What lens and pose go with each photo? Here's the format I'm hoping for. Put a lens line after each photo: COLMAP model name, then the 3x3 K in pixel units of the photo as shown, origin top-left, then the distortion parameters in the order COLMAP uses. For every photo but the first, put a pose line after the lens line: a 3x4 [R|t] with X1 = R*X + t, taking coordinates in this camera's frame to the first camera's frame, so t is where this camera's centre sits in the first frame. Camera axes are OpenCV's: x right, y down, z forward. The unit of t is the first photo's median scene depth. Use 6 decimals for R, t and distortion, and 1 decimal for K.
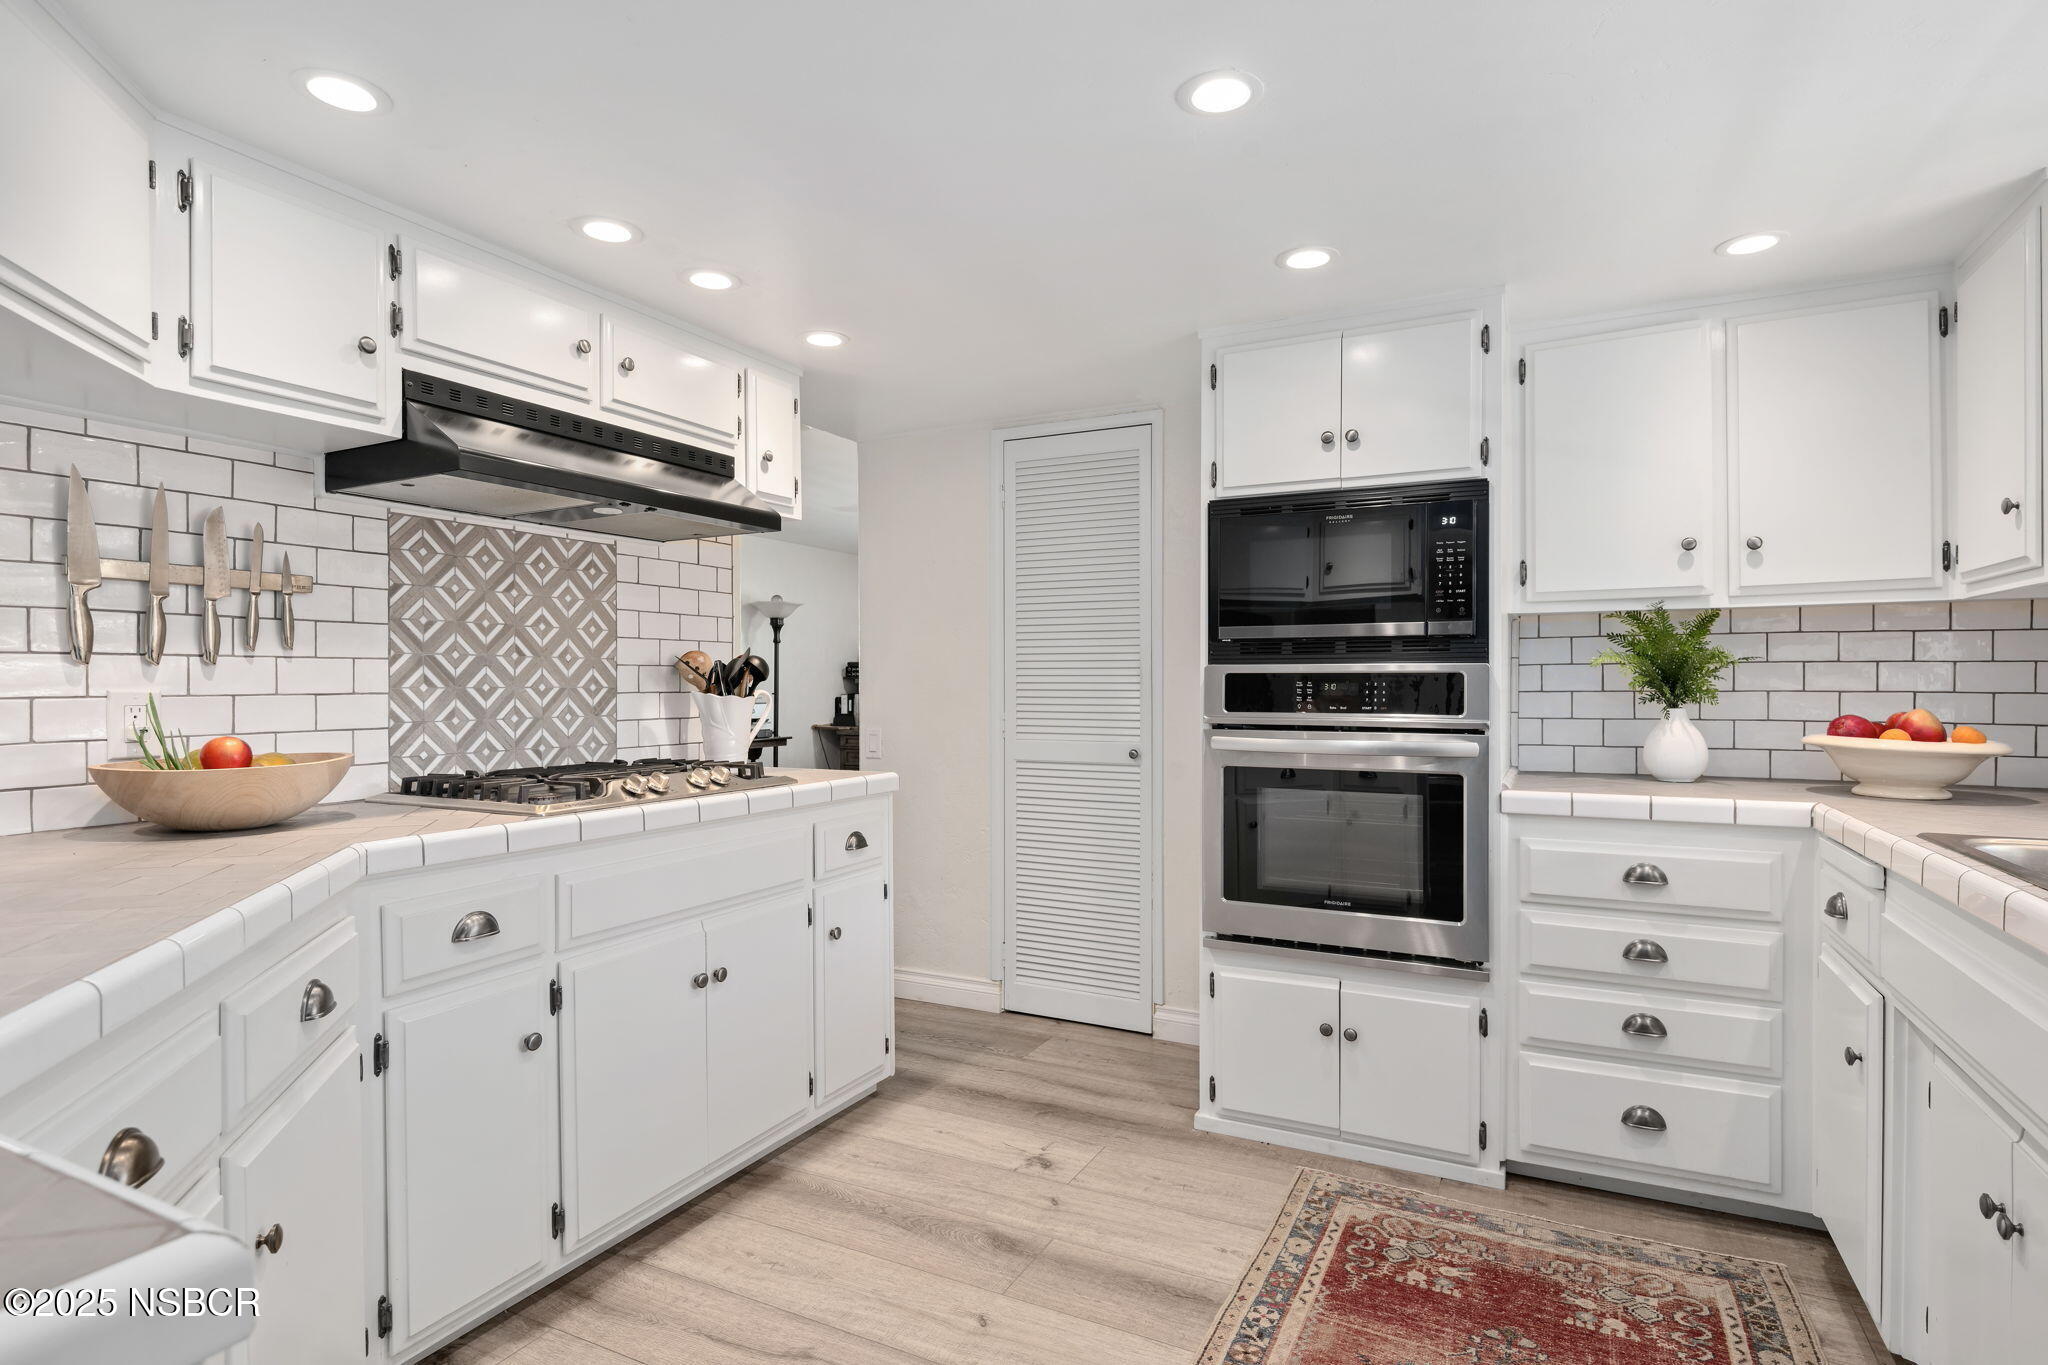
lens RADIAL K [[1075.6, 0, 1031.8], [0, 1075.6, 689.8], [0, 0, 1]] dist [-0.000968, -0.000847]
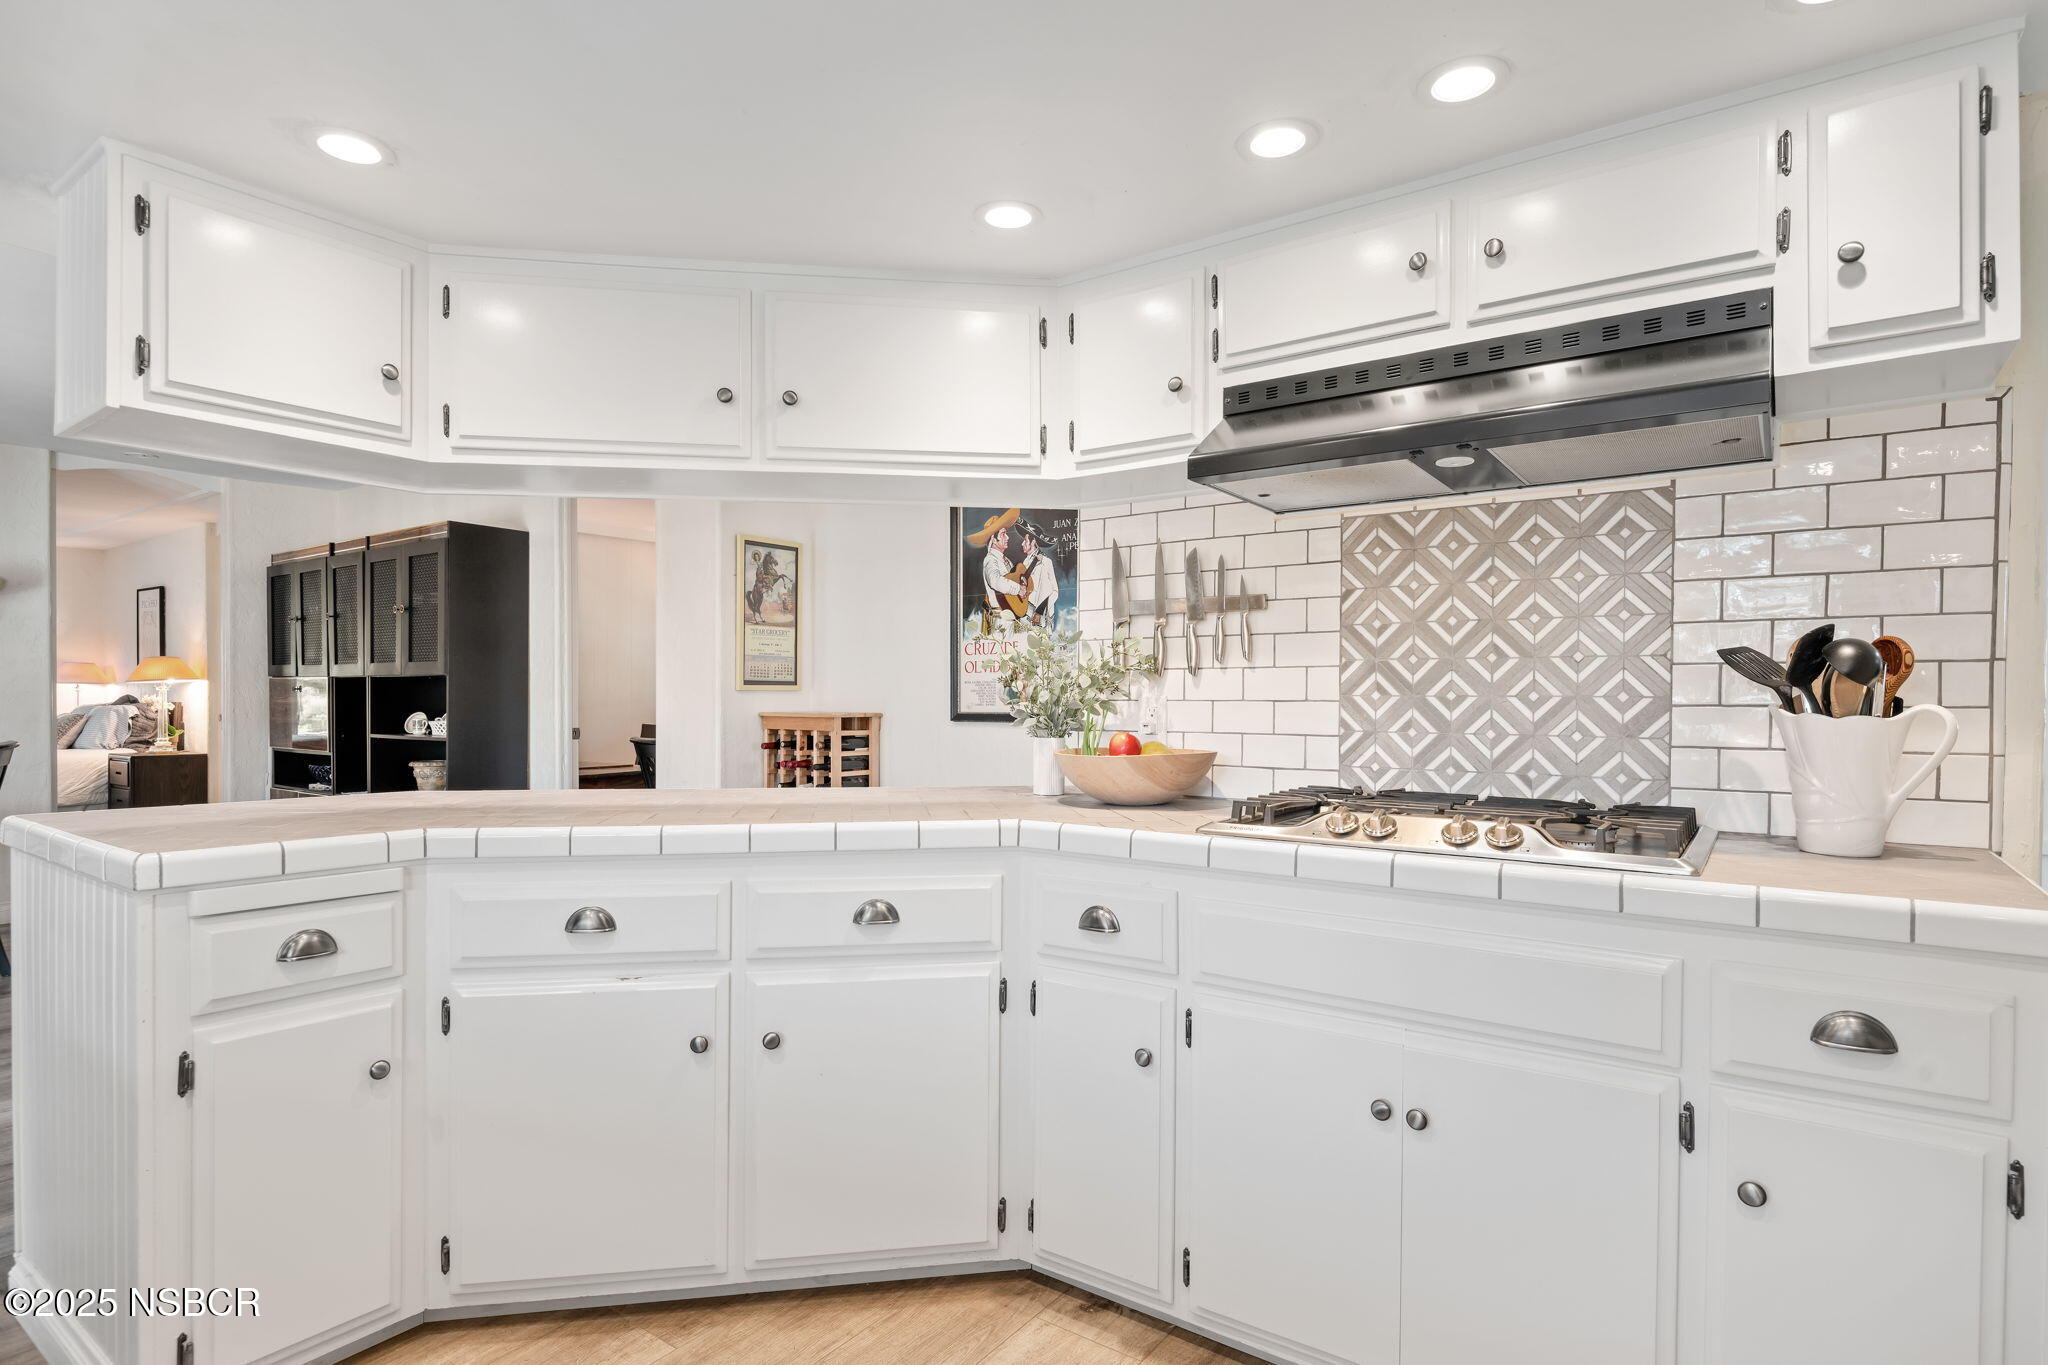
lens RADIAL K [[1042.1, 0, 1020.9], [0, 1042.1, 712.3], [0, 0, 1]] dist [-0.000683, -0.000284]
pose [[-0.168115, 0.018530, -0.985593, 0.378901], [-0.008578, 0.999758, 0.020260, -0.003056], [0.985730, 0.011860, -0.167915, 0.823531]]
